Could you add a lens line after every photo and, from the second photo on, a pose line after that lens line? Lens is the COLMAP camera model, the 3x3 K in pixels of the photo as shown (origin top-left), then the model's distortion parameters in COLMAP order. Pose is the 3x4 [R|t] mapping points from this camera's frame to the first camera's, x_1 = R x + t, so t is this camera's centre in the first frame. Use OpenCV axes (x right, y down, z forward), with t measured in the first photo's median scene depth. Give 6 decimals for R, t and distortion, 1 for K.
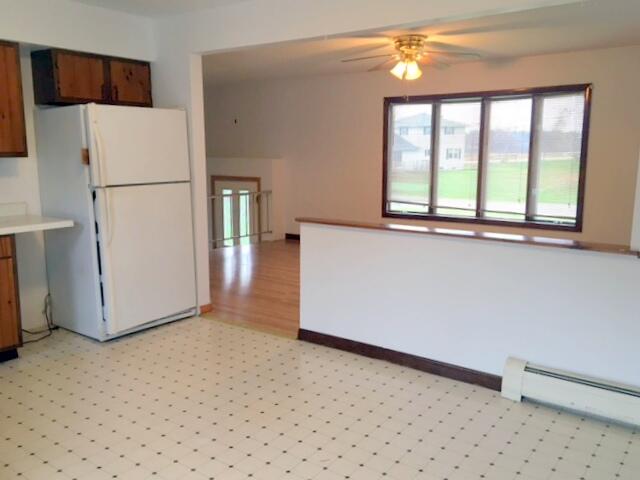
lens RADIAL K [[541.4, 0, 320.1], [0, 541.4, 239.4], [0, 0, 1]] dist [0.041870, 0.000767]
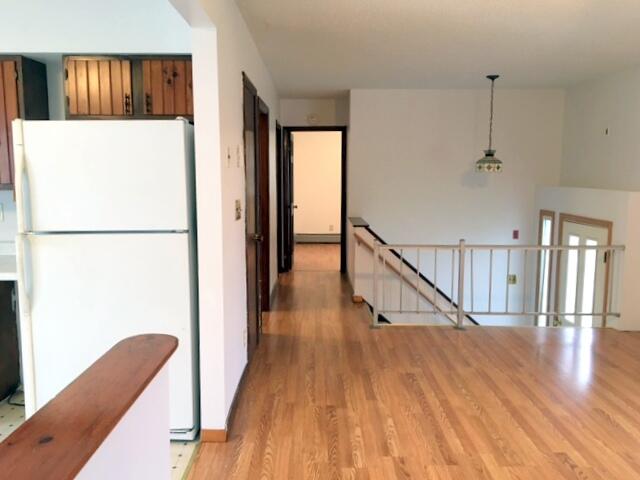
lens RADIAL K [[623.2, 0, 320.4], [0, 623.2, 242.7], [0, 0, 1]] dist [-0.007028, 0.000000]
pose [[0.656644, 0.075120, -0.750451, 0.194930], [-0.116340, 0.993207, -0.002378, -0.052136], [0.745174, 0.088869, 0.660922, 0.304104]]
